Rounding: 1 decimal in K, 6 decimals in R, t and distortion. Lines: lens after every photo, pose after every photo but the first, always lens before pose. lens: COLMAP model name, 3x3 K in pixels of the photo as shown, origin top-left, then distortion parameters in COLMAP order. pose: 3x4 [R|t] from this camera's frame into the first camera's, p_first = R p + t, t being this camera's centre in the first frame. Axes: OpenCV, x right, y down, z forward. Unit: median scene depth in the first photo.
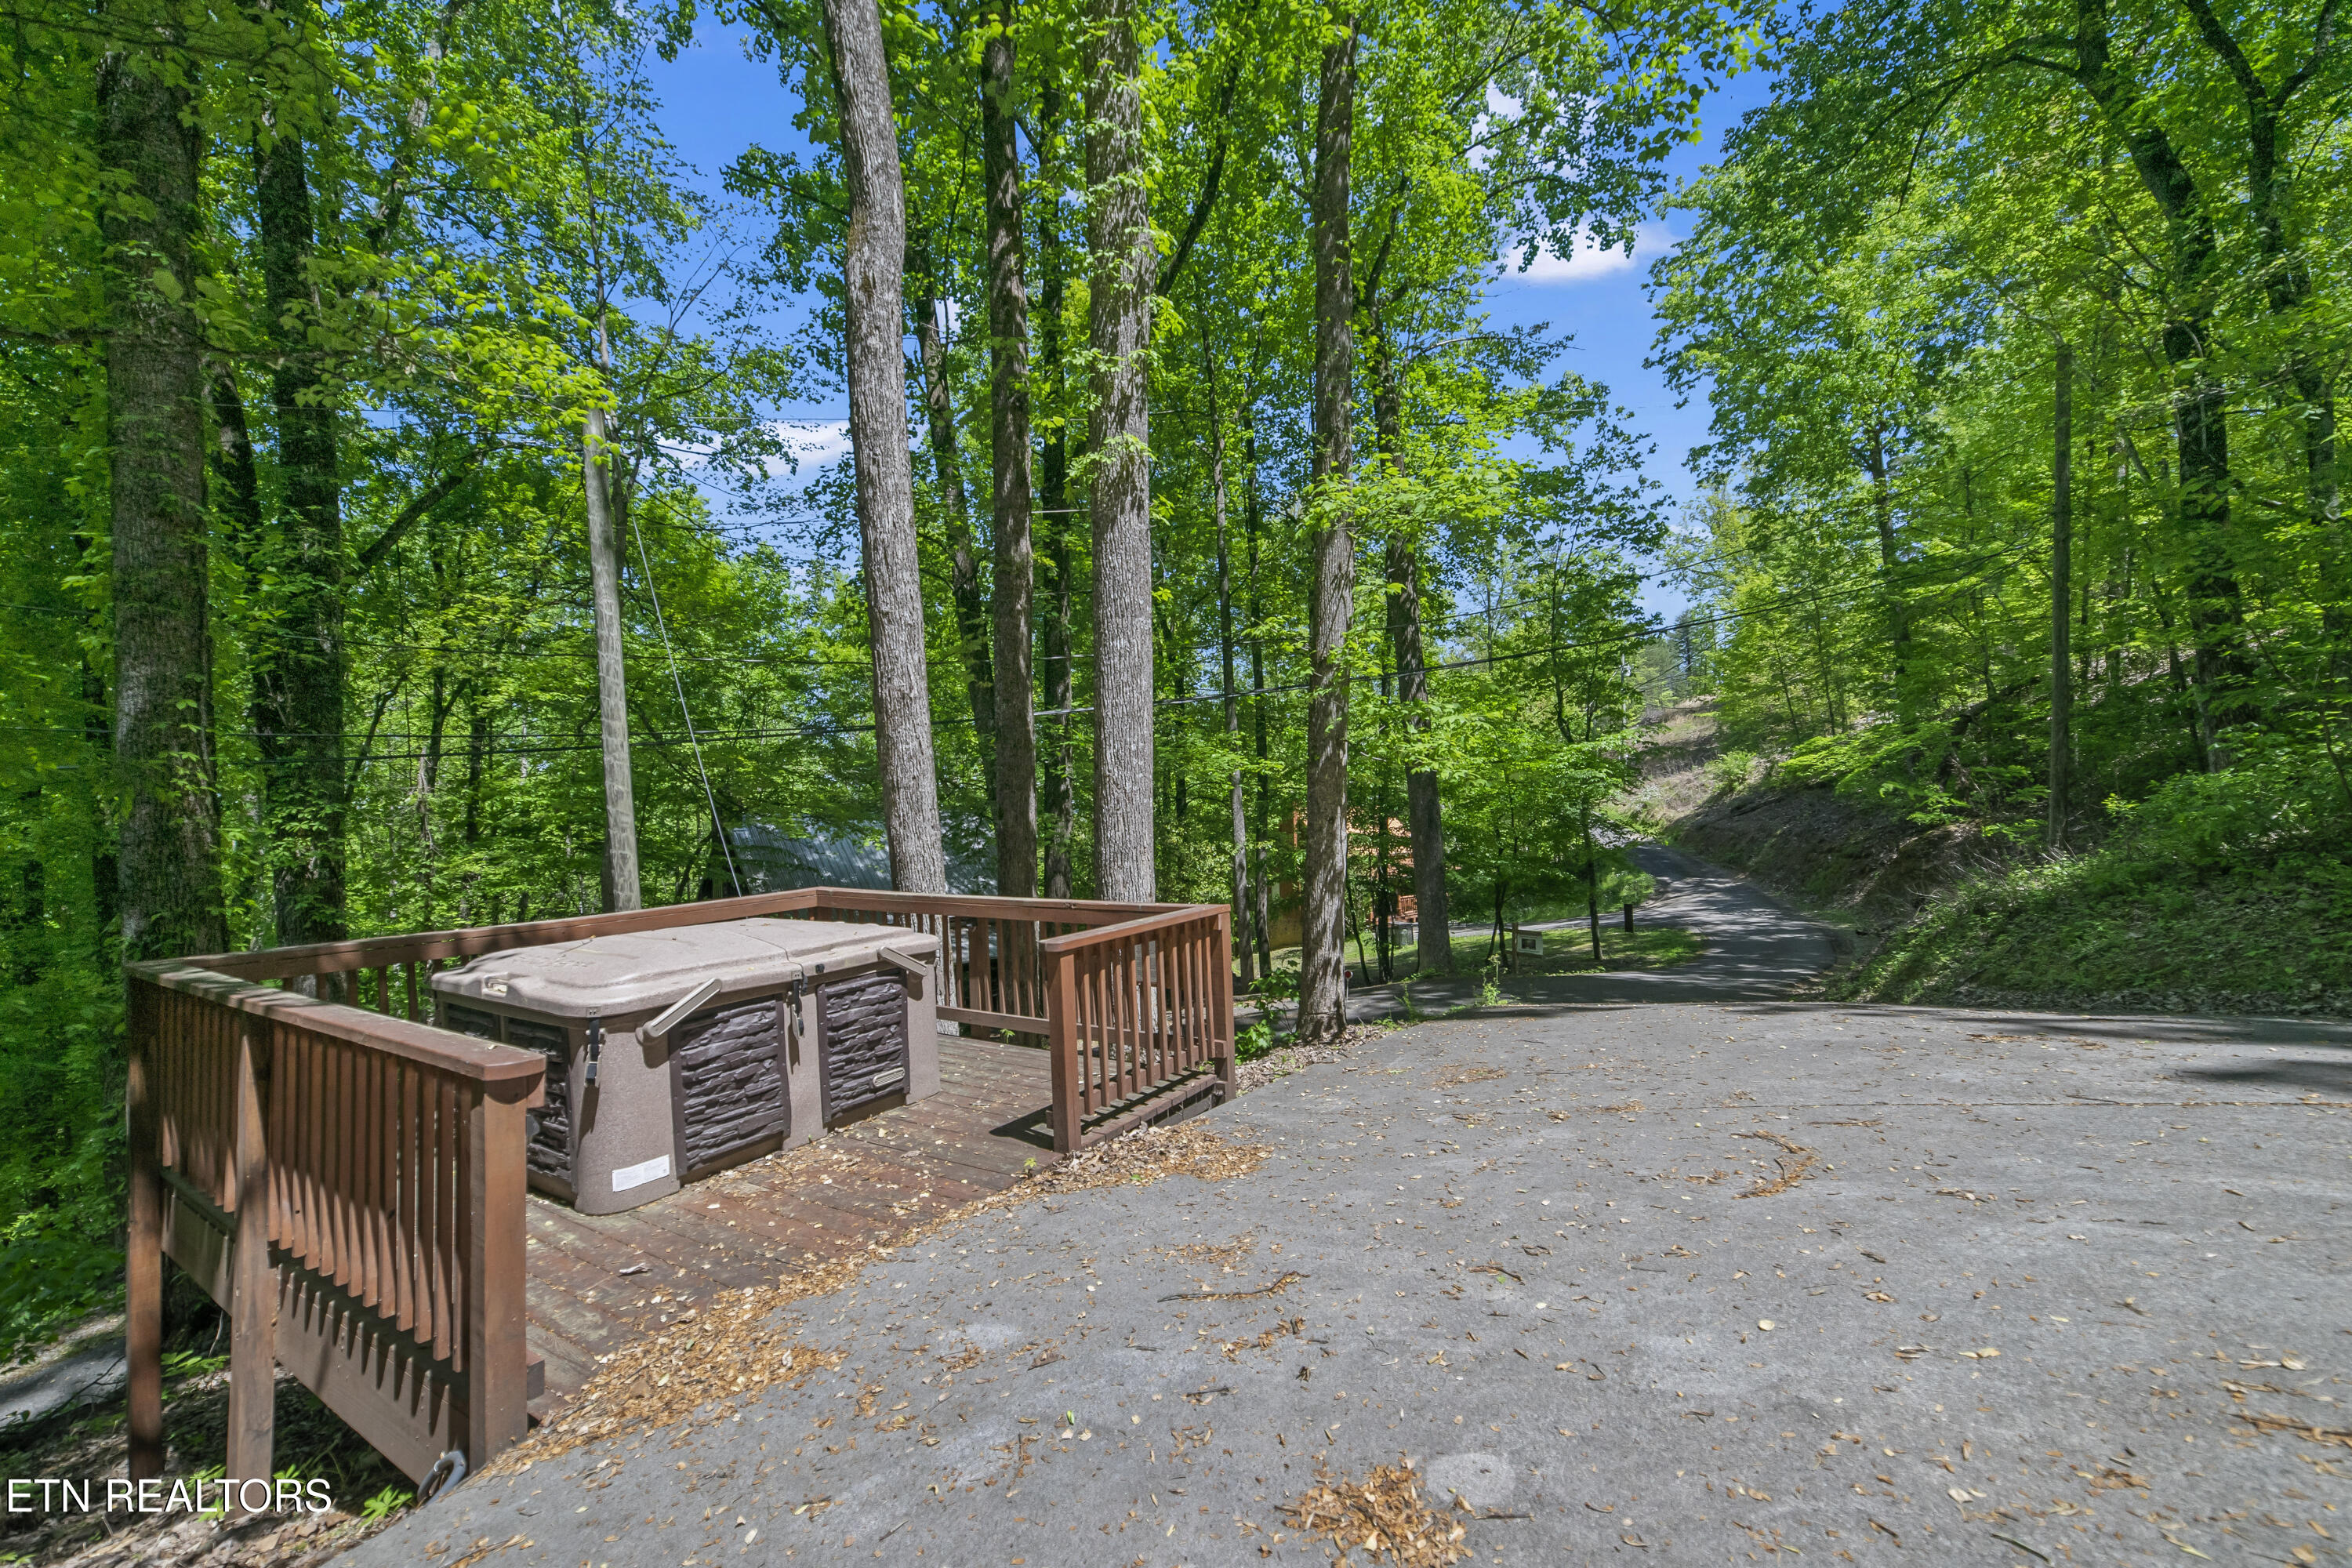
lens RADIAL K [[937.2, 0, 1164.0], [0, 937.2, 811.3], [0, 0, 1]] dist [-0.029651, 0.018383]
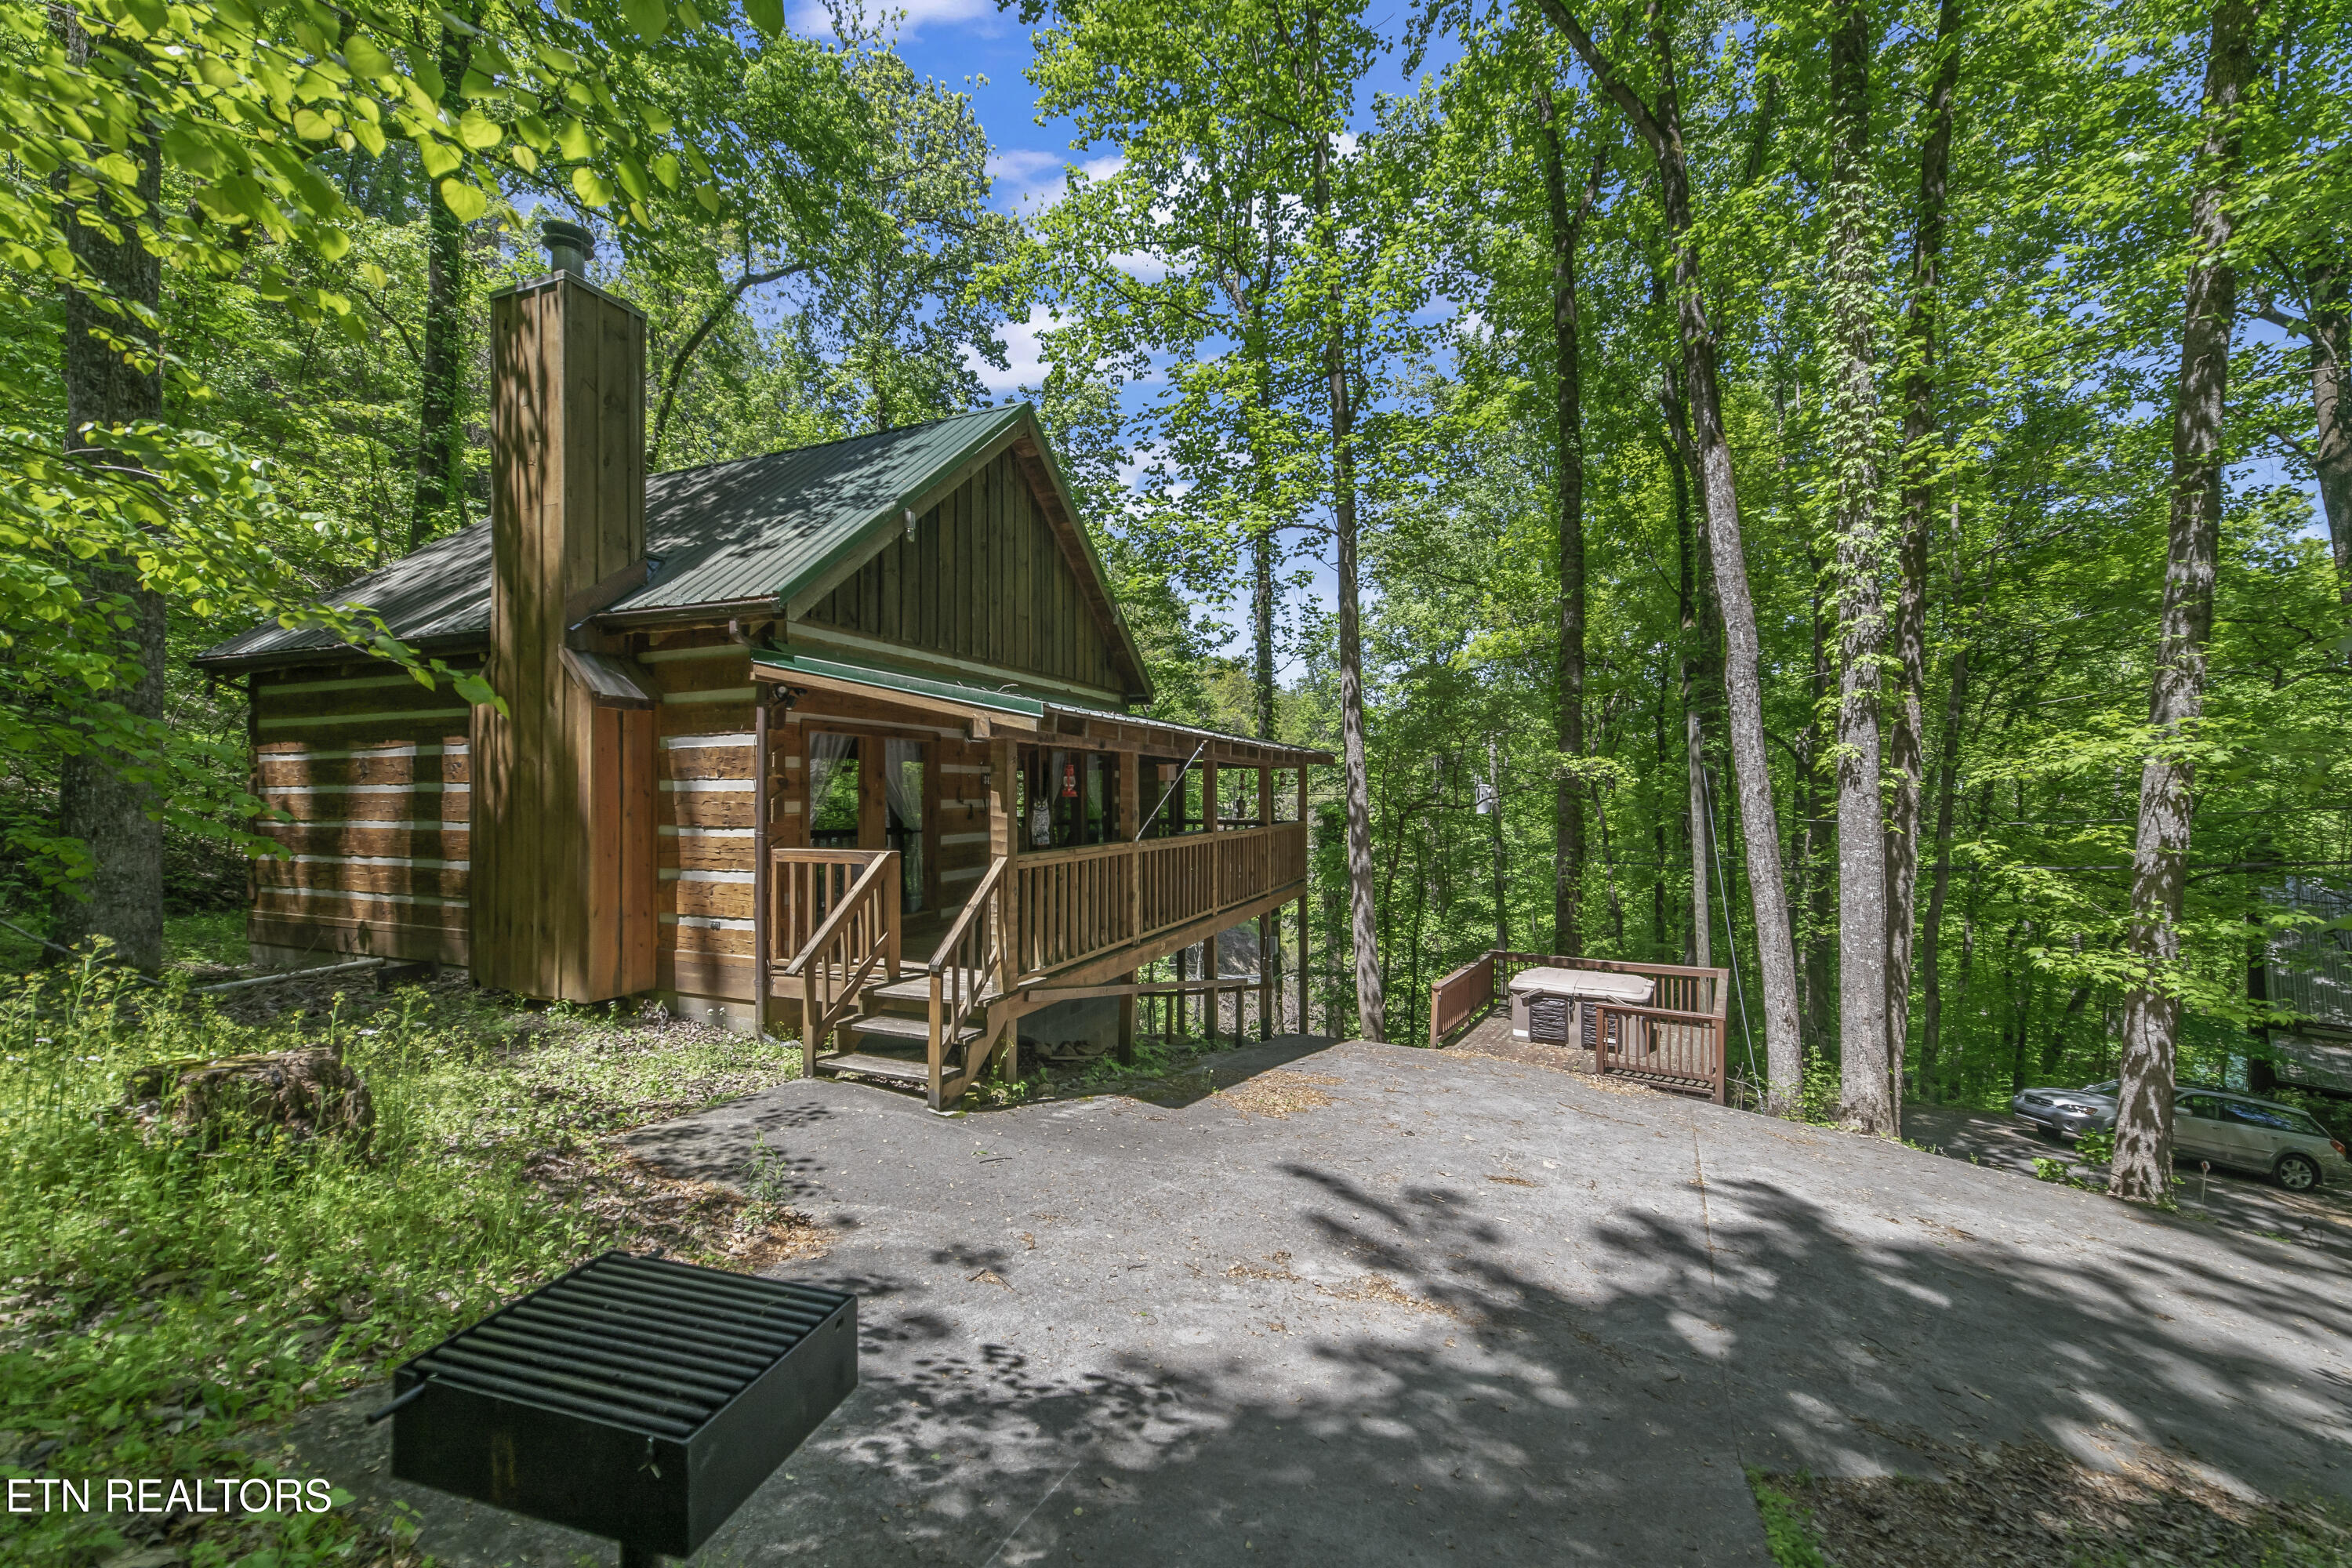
lens RADIAL K [[912.5, 0, 1178.2], [0, 912.5, 779.2], [0, 0, 1]] dist [-0.018665, 0.012015]
pose [[-0.002037, 0.006419, -0.999977, 2.548928], [-0.010992, 0.999919, 0.006441, -0.530473], [0.999938, 0.011004, -0.001966, -0.326923]]
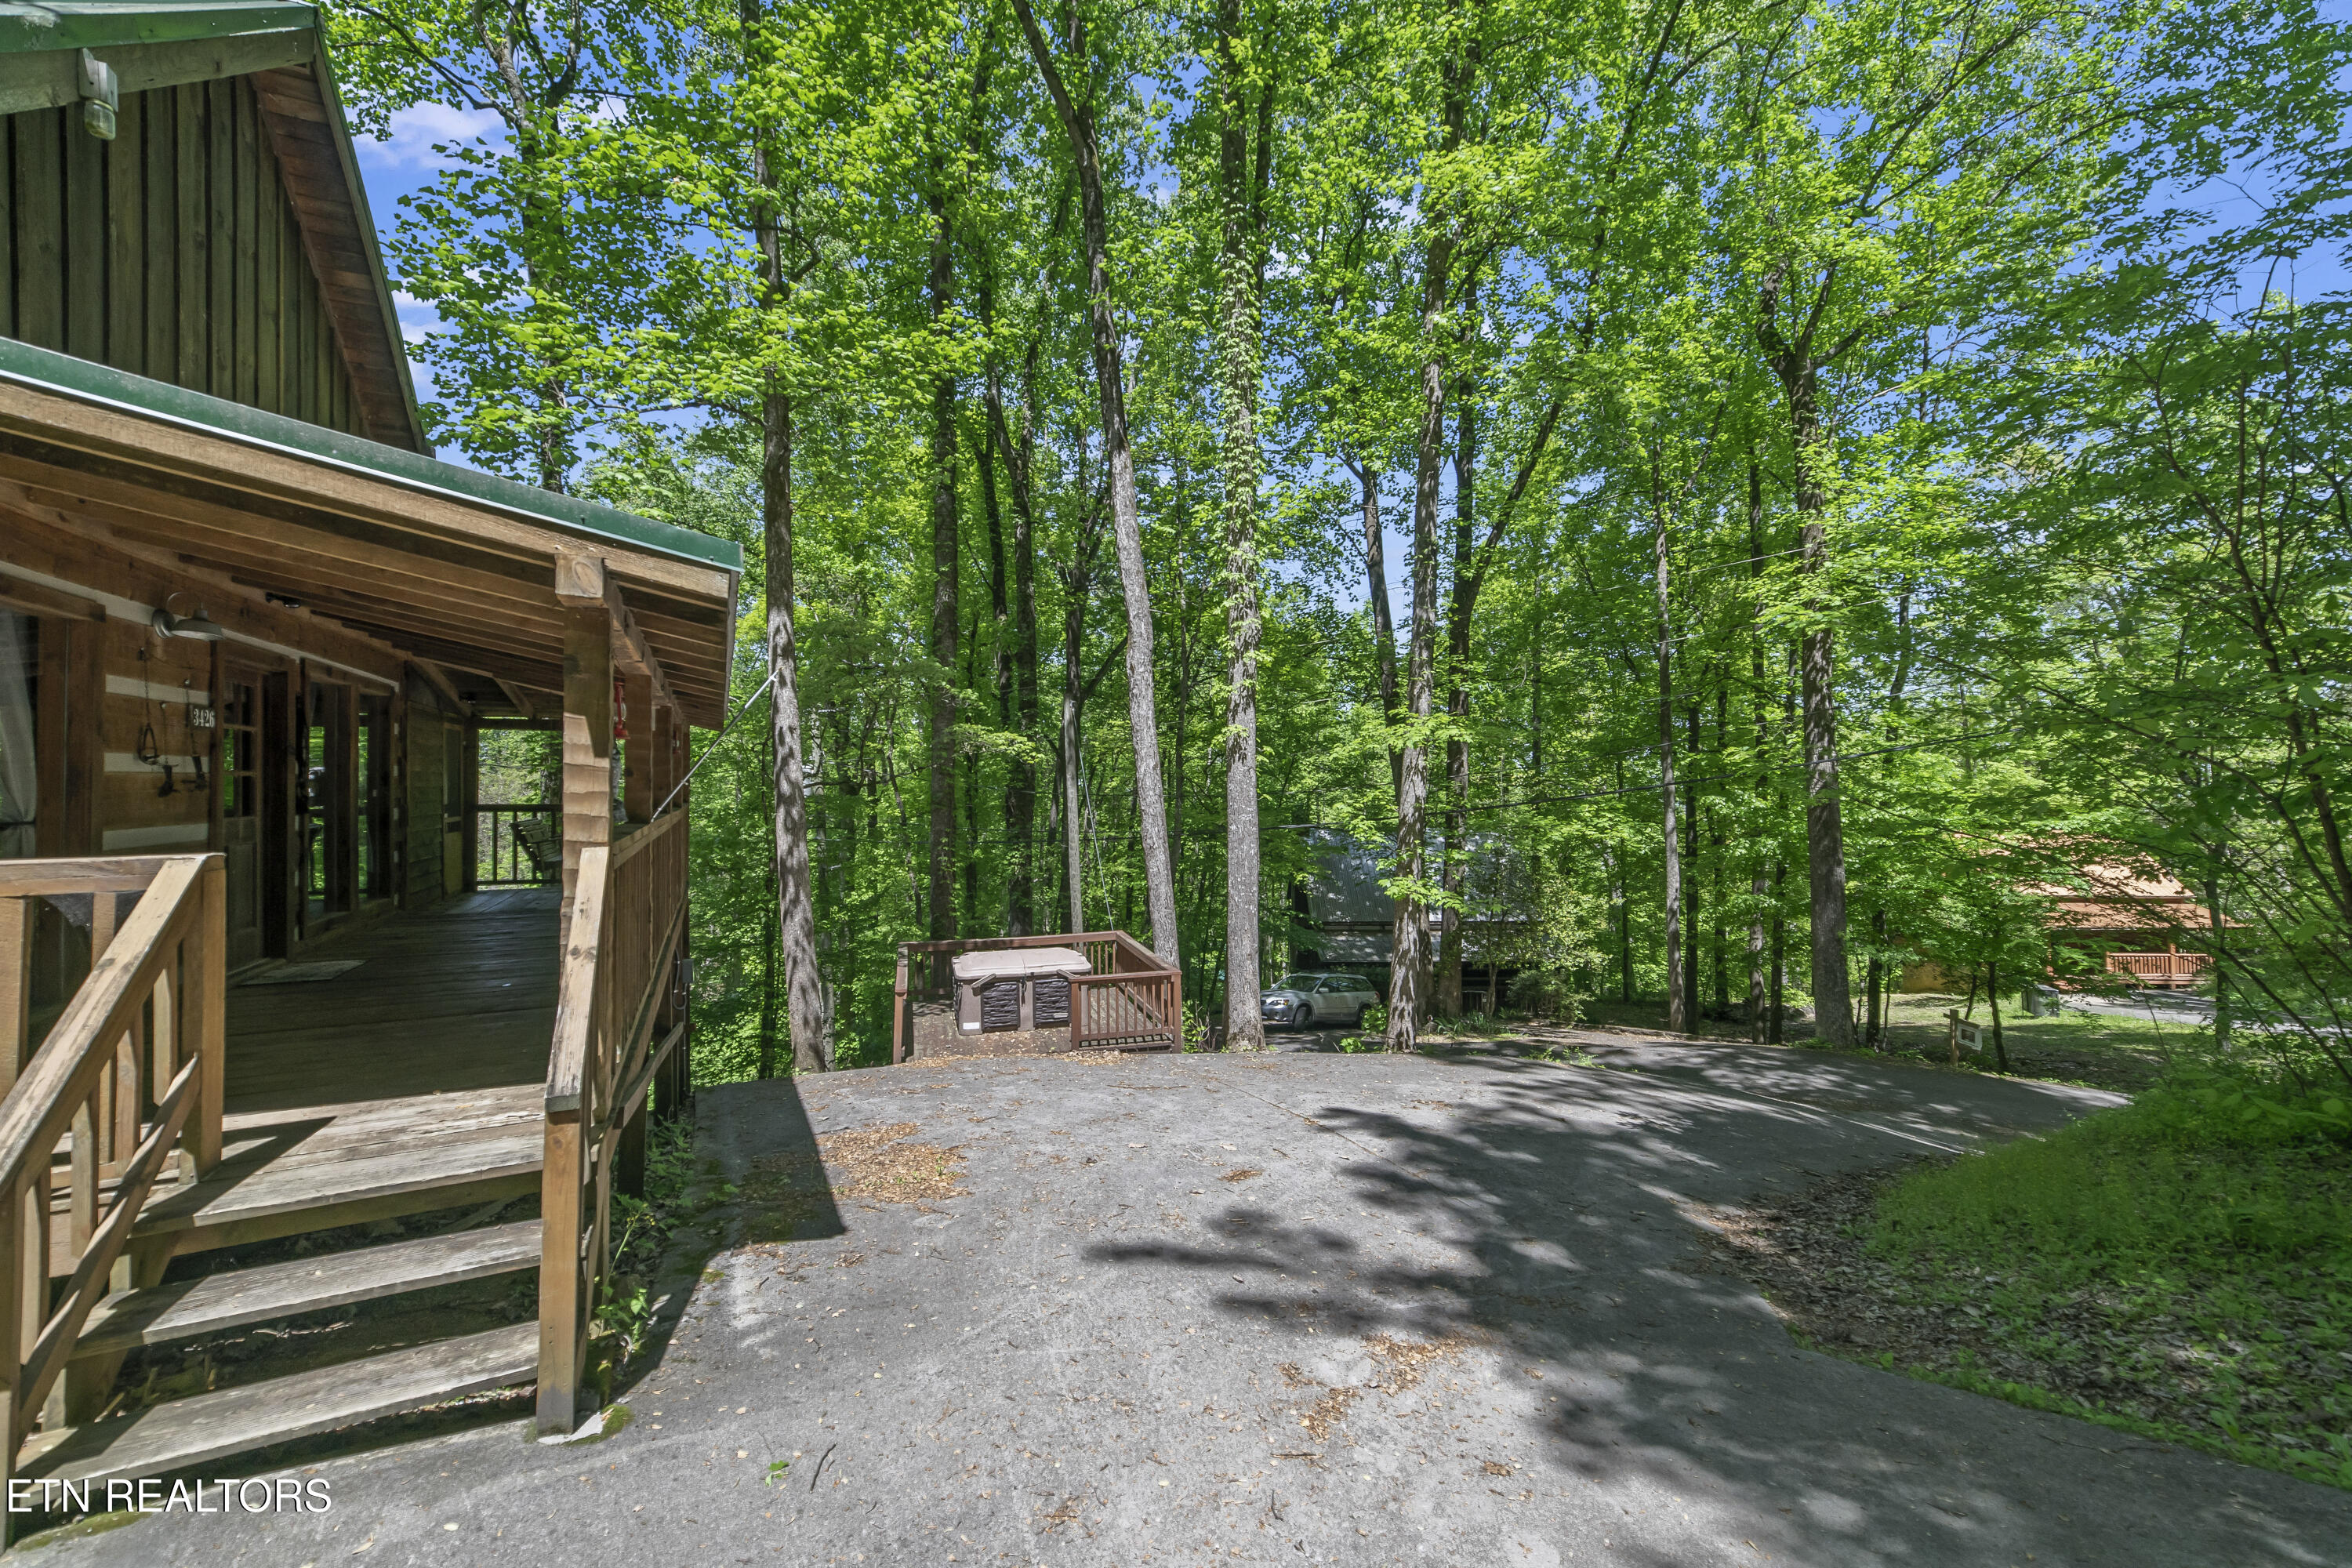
lens RADIAL K [[918.2, 0, 1175.7], [0, 918.2, 768.5], [0, 0, 1]] dist [-0.000363, 0.000210]
pose [[0.743919, 0.006477, -0.668238, 1.877300], [-0.018134, 0.999780, -0.010497, -0.452252], [0.668024, 0.019927, 0.743873, -0.875771]]
